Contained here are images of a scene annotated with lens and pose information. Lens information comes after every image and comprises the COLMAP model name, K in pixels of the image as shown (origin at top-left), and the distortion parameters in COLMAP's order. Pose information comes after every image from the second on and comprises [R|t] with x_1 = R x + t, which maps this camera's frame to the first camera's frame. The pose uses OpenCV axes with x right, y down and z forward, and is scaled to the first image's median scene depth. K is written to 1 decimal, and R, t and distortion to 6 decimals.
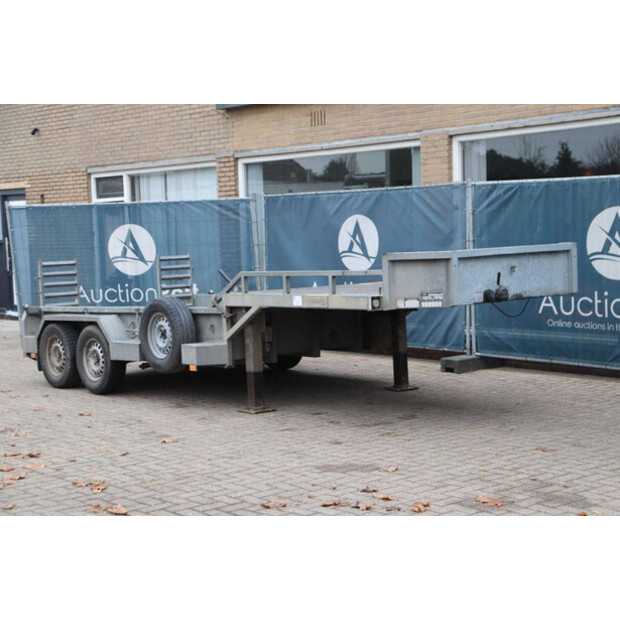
lens RADIAL K [[1146.3, 0, 310.0], [0, 1146.3, 310.0], [0, 0, 1]] dist [0.245914, 0.062701]
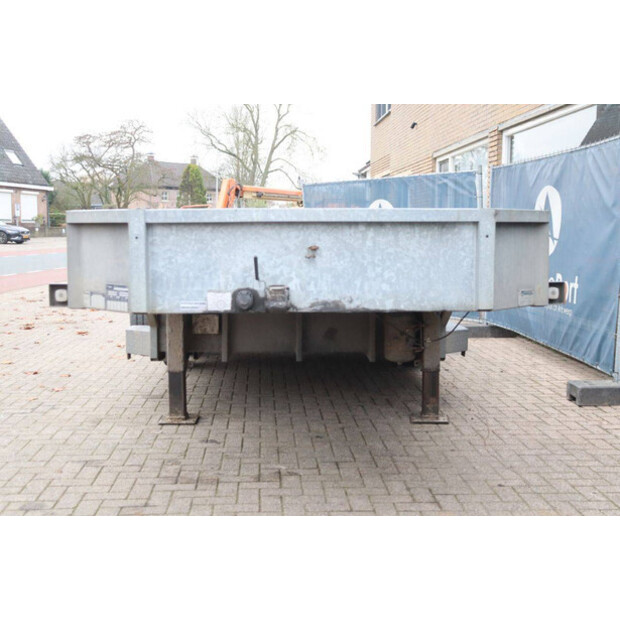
lens RADIAL K [[779.2, 0, 310.0], [0, 779.2, 310.0], [0, 0, 1]] dist [0.011081, 0.031518]
pose [[0.797020, 0.096886, -0.596131, 0.270893], [-0.070637, 0.995229, 0.067309, -0.023473], [0.599808, -0.011537, 0.800061, 0.513584]]
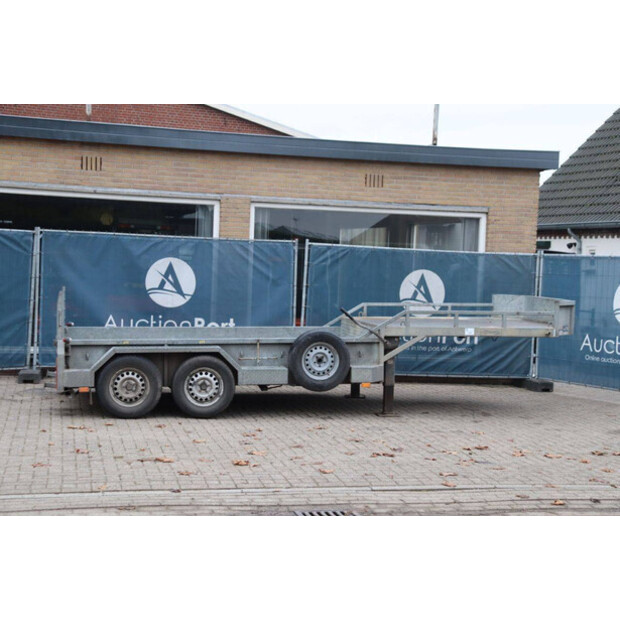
lens RADIAL K [[1156.9, 0, 310.0], [0, 1156.9, 310.0], [0, 0, 1]] dist [0.229389, 0.207583]
pose [[0.470545, 0.011006, 0.882308, -1.029550], [0.011621, 0.999758, -0.018669, -0.007560], [-0.882300, 0.019038, 0.470303, 0.366757]]
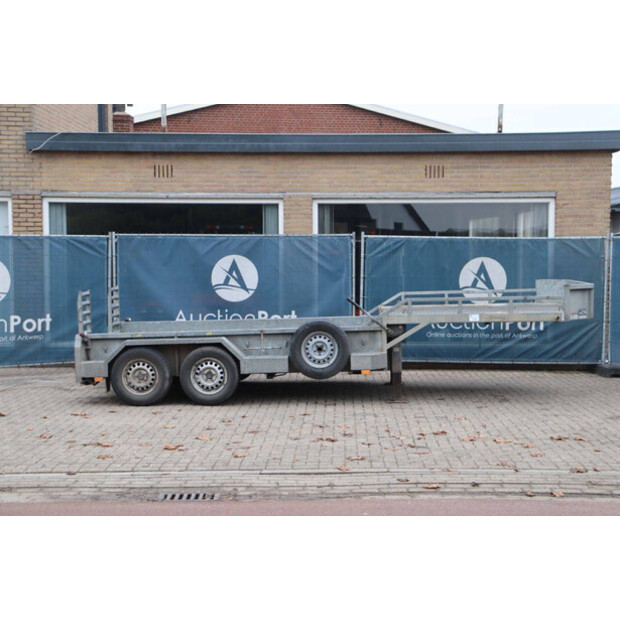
lens RADIAL K [[1103.7, 0, 310.0], [0, 1103.7, 310.0], [0, 0, 1]] dist [0.193771, 0.209666]
pose [[0.668013, -0.009017, 0.744095, -0.877998], [0.033824, 0.999261, -0.018256, 0.000486], [-0.743381, 0.037363, 0.667824, 0.167984]]
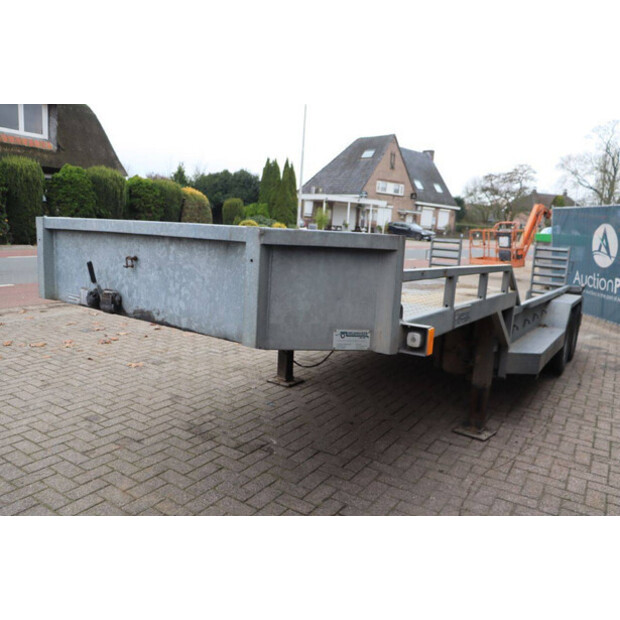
lens RADIAL K [[503.5, 0, 309.8], [0, 503.5, 303.3], [0, 0, 1]] dist [-0.158969, 0.127194]
pose [[0.291081, 0.198100, -0.935964, 0.296321], [-0.131408, 0.977333, 0.165989, -0.046593], [0.947631, 0.074677, 0.310515, 0.715014]]
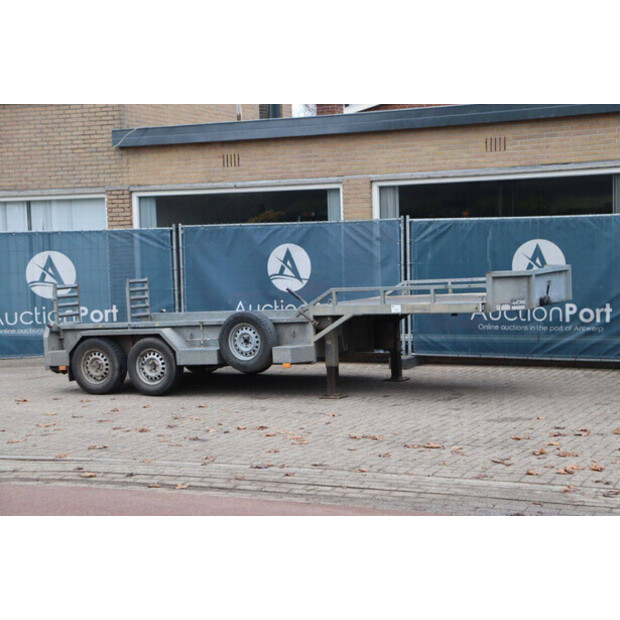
lens RADIAL K [[1245.2, 0, 310.0], [0, 1245.2, 310.0], [0, 0, 1]] dist [0.300338, 0.051619]
pose [[0.917798, -0.017400, 0.396665, -0.504479], [0.028537, 0.999346, -0.022190, 0.017010], [-0.396020, 0.031686, 0.917695, -0.216729]]
